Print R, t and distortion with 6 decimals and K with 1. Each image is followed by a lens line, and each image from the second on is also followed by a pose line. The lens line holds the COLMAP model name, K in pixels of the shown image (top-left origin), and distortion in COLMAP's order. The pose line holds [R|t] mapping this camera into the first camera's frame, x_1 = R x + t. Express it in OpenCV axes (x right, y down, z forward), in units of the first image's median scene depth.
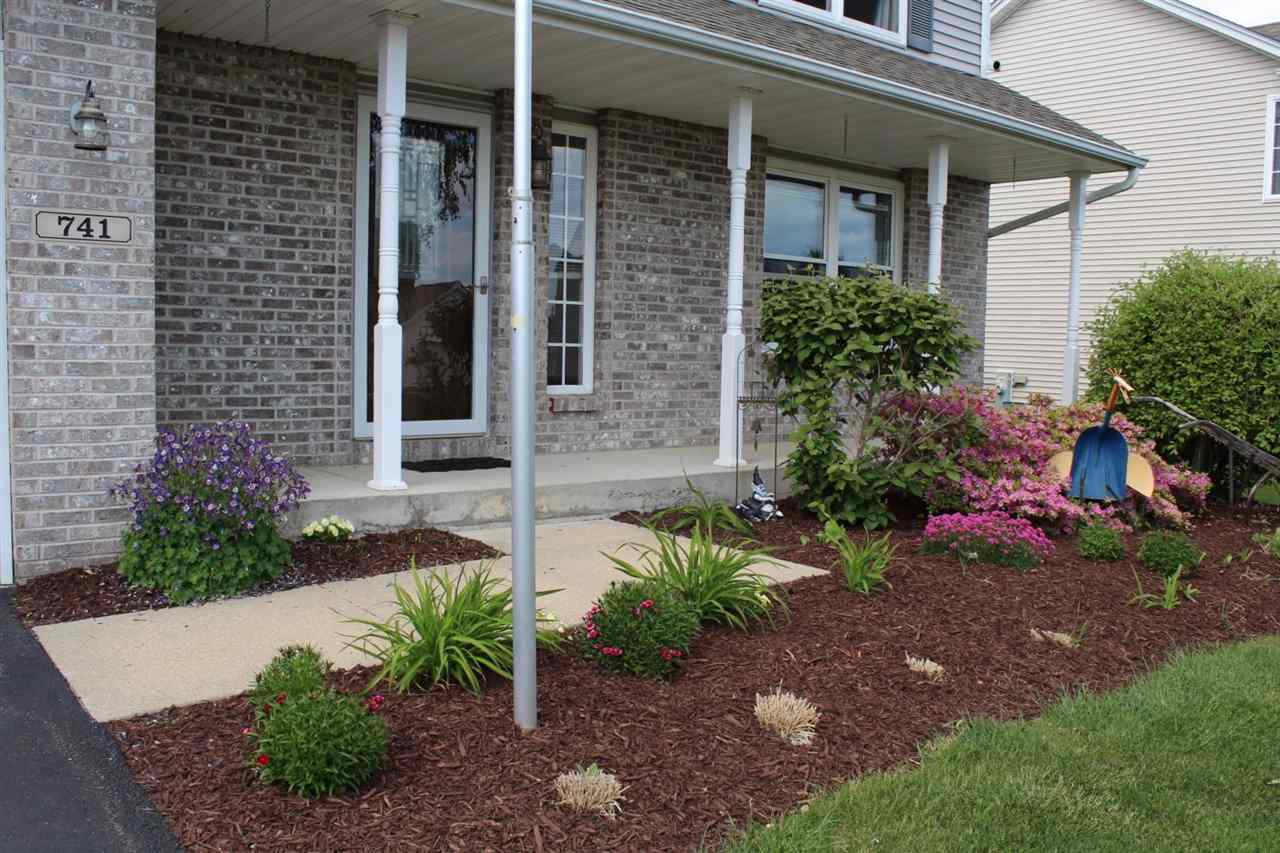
lens RADIAL K [[1105.6, 0, 640.0], [0, 1105.6, 426.5], [0, 0, 1]] dist [-0.186234, 0.132050]
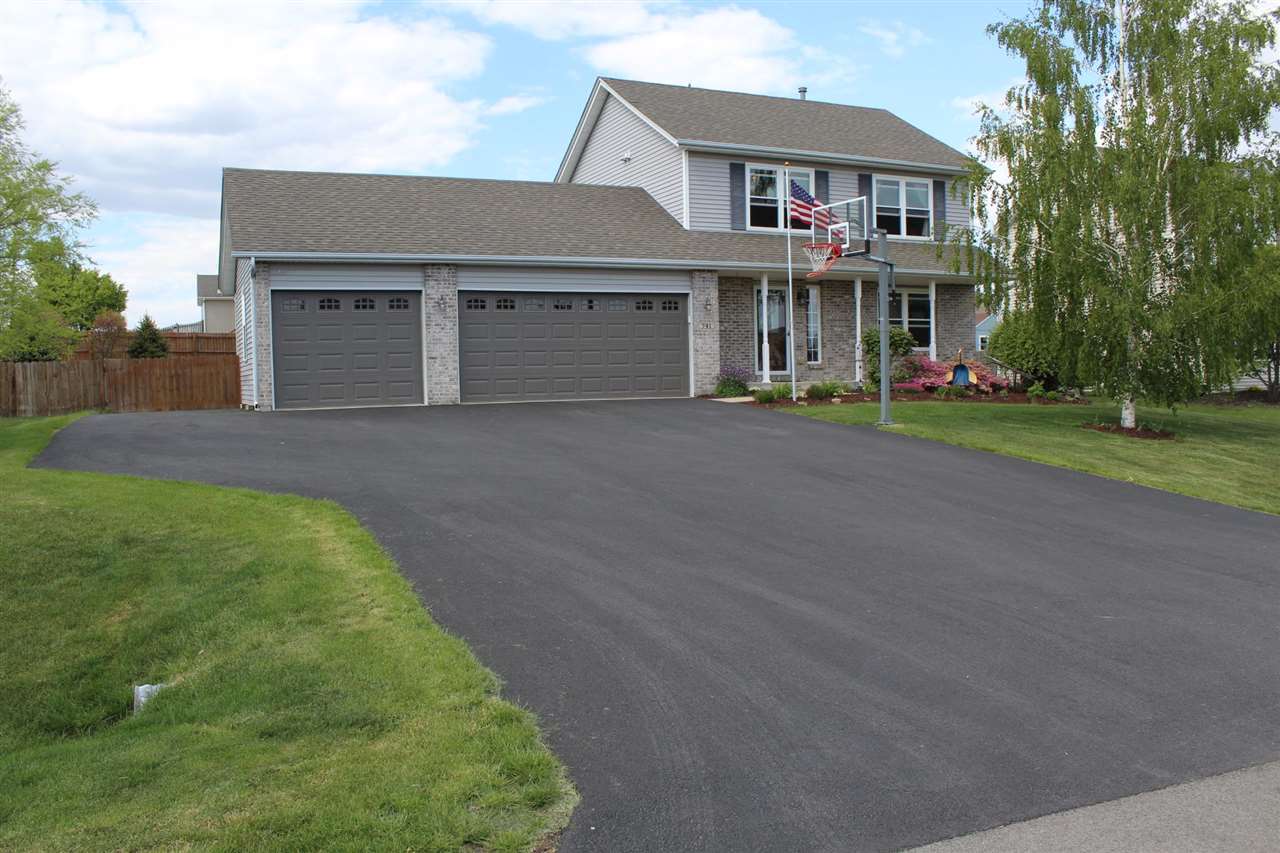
lens RADIAL K [[1013.8, 0, 660.8], [0, 1013.8, 421.7], [0, 0, 1]] dist [-0.154780, 0.113275]
pose [[0.961735, -0.029255, -0.272413, 0.330732], [0.019771, 0.999101, -0.037499, 0.262084], [0.273265, 0.030678, 0.961449, -2.173286]]
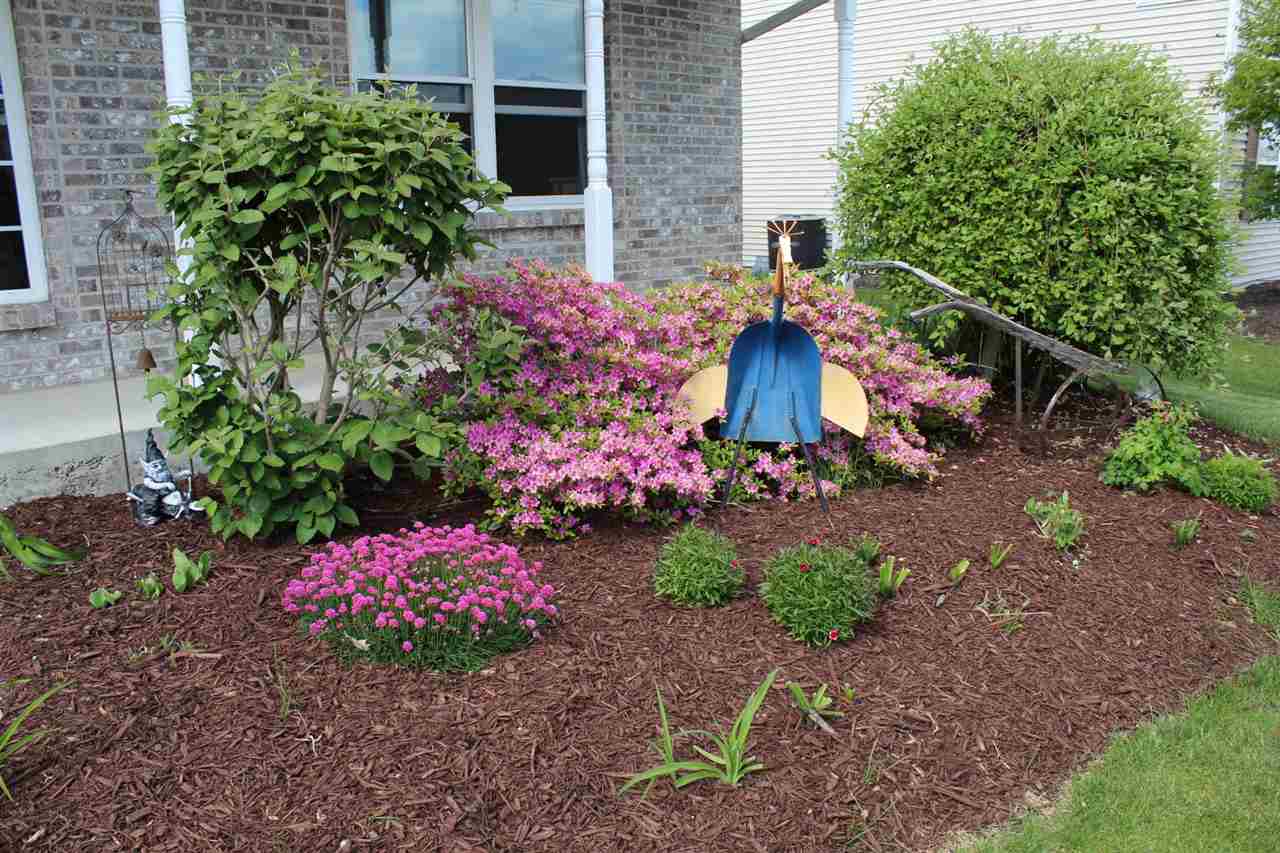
lens RADIAL K [[1013.8, 0, 660.8], [0, 1013.8, 421.7], [0, 0, 1]] dist [-0.154780, 0.113275]
pose [[0.996909, -0.056094, 0.055004, 0.296923], [0.047361, 0.987717, 0.148904, -0.027665], [-0.062681, -0.145839, 0.987321, 0.398484]]
